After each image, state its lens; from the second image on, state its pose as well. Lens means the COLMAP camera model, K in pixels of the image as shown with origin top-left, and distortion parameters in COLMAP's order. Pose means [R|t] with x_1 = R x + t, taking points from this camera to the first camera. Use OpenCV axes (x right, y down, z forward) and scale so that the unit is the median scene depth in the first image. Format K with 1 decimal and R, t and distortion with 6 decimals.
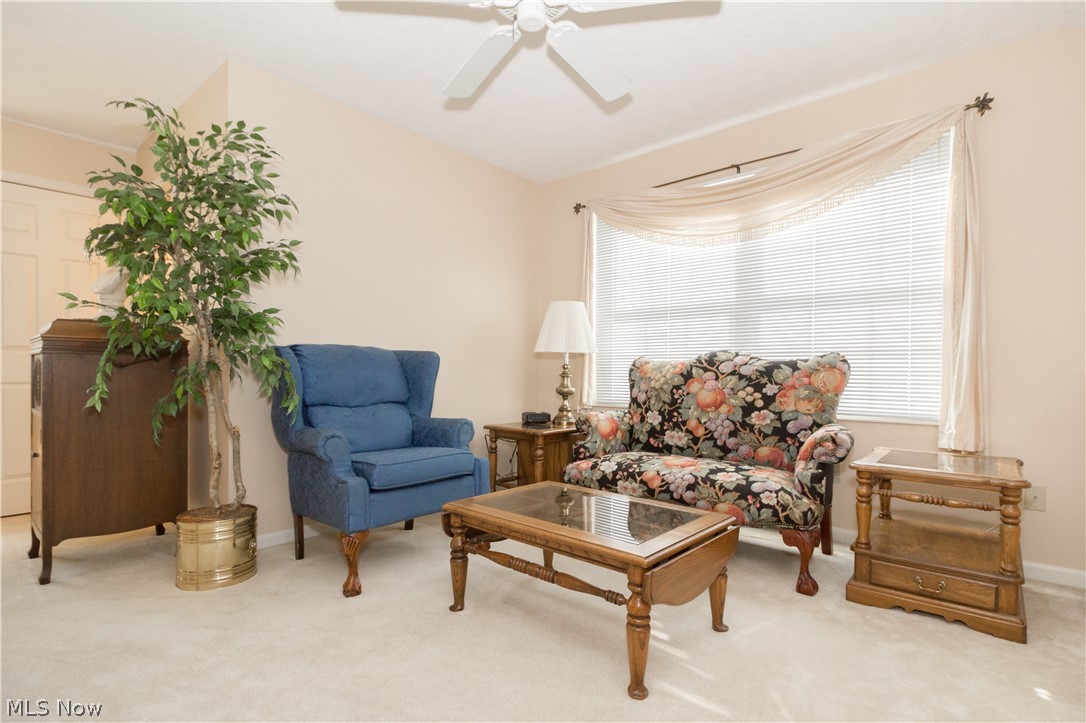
lens RADIAL K [[529.4, 0, 543.0], [0, 529.4, 361.5], [0, 0, 1]] dist [0.015474, -0.000668]
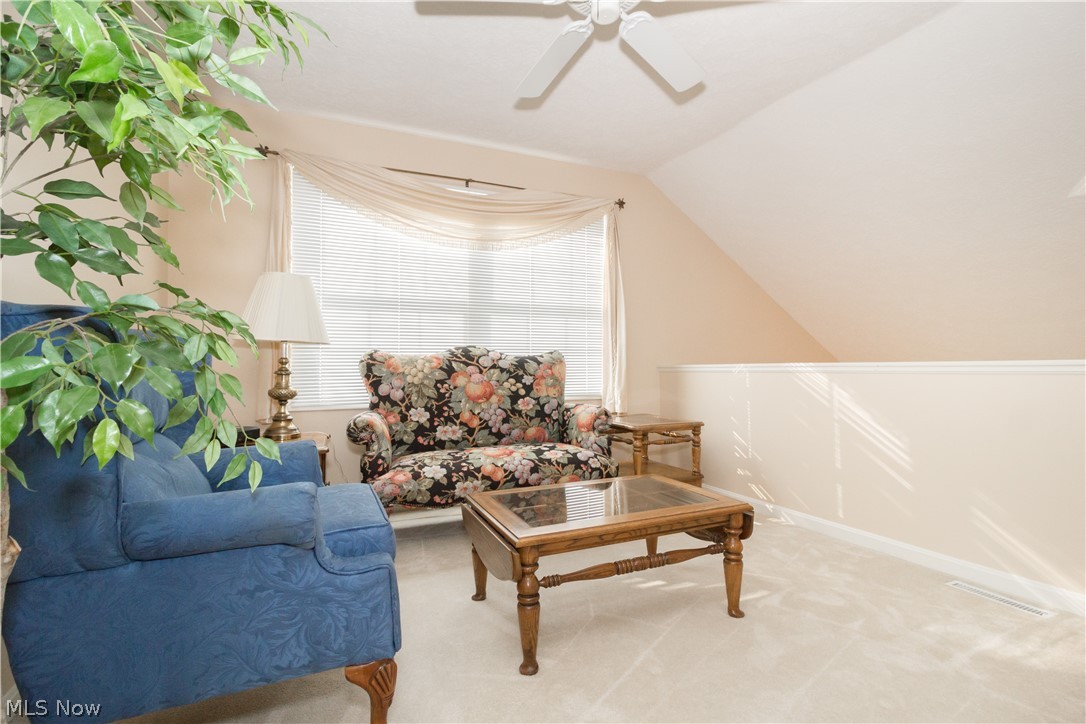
lens RADIAL K [[511.2, 0, 544.7], [0, 511.2, 344.4], [0, 0, 1]] dist [0.000779, -0.000408]
pose [[0.414838, 0.032219, 0.909325, -0.578840], [-0.006816, 0.999455, -0.032303, 0.008940], [-0.909870, 0.007203, 0.414832, 0.453462]]
